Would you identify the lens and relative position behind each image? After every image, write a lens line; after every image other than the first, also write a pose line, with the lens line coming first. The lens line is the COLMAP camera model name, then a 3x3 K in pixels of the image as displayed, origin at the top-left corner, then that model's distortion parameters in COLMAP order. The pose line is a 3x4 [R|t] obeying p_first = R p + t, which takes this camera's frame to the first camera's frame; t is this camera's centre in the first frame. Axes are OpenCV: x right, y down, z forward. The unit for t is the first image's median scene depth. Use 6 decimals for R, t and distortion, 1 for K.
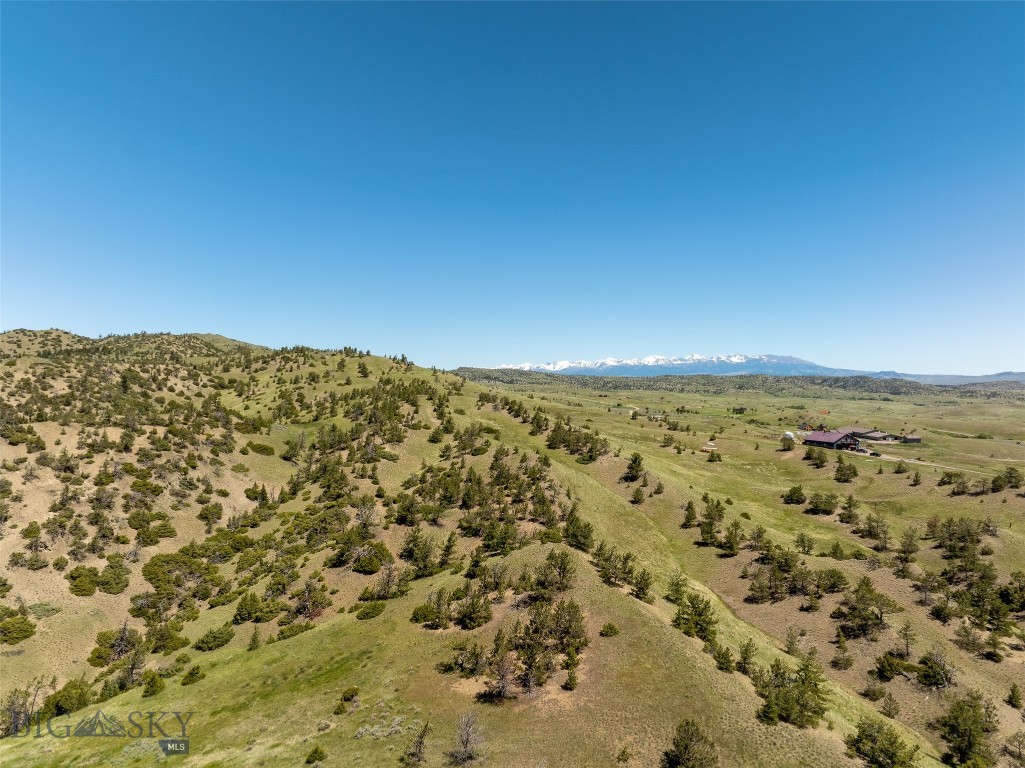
lens RADIAL K [[722.0, 0, 515.7], [0, 722.0, 378.5], [0, 0, 1]] dist [-0.044547, 0.009723]
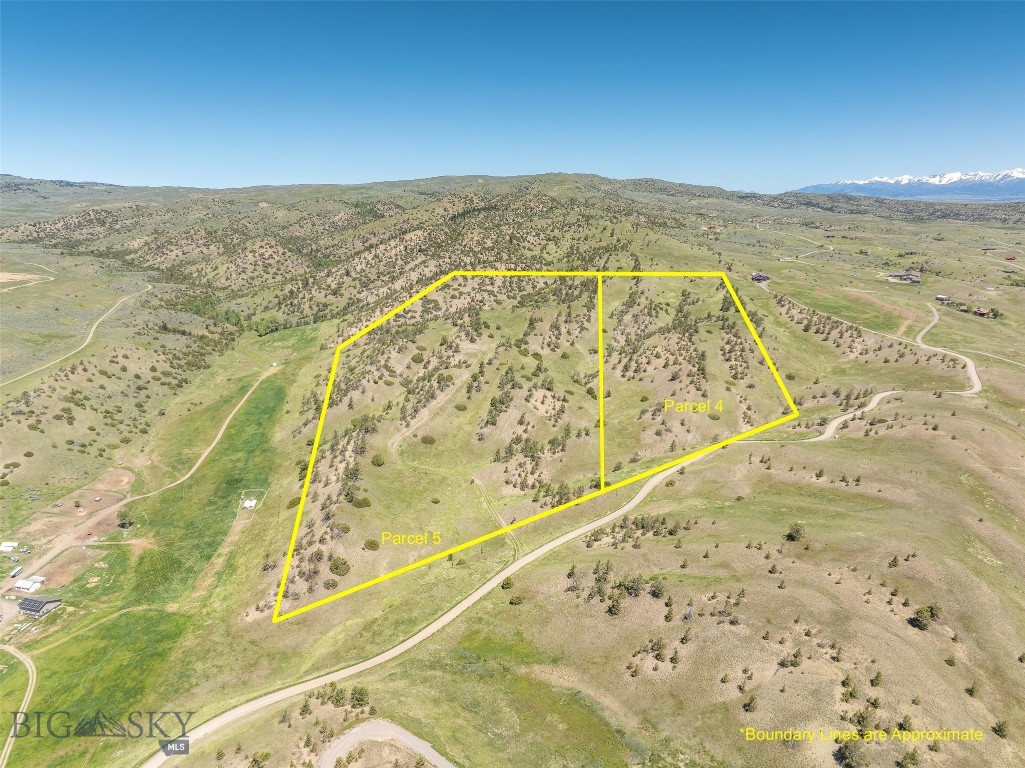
lens RADIAL K [[722.0, 0, 512.6], [0, 722.0, 382.1], [0, 0, 1]] dist [-0.044547, 0.009723]
pose [[0.886706, 0.114583, -0.447910, 1.095747], [0.004467, 0.966634, 0.256124, -0.273499], [0.462312, -0.229107, 0.856608, -2.168980]]
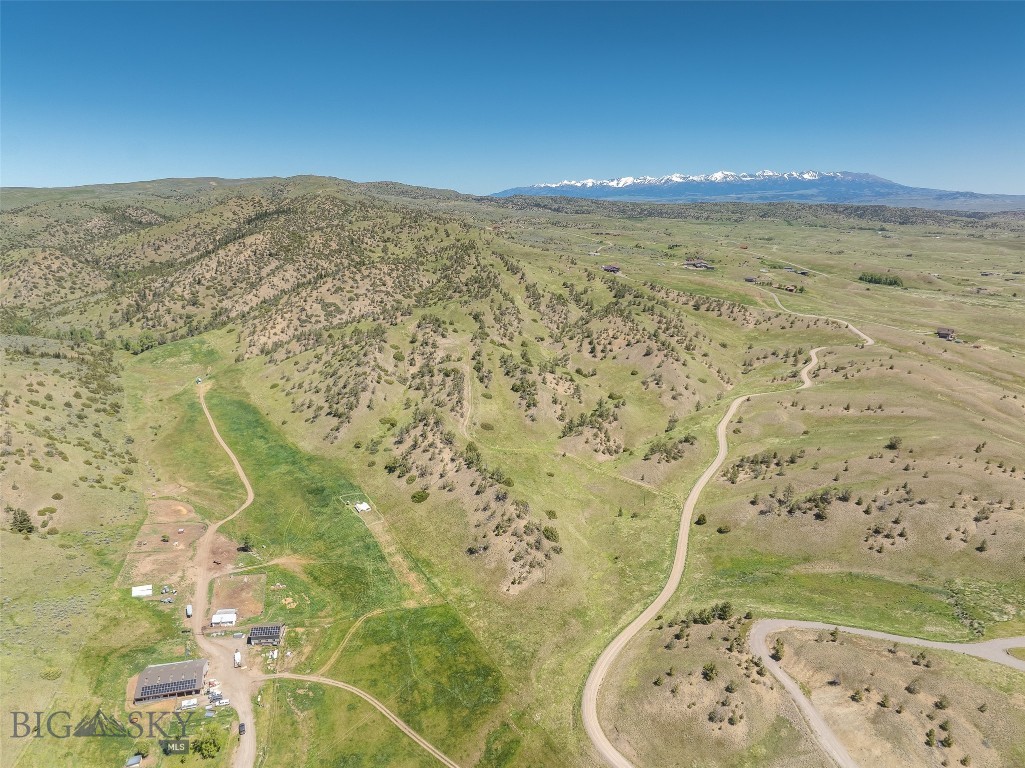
lens RADIAL K [[722.0, 0, 513.0], [0, 722.0, 383.4], [0, 0, 1]] dist [-0.044547, 0.009723]
pose [[0.995991, 0.022525, -0.086576, 0.393215], [0.000254, 0.967066, 0.254527, -0.266843], [0.089458, -0.253529, 0.963182, -2.529297]]
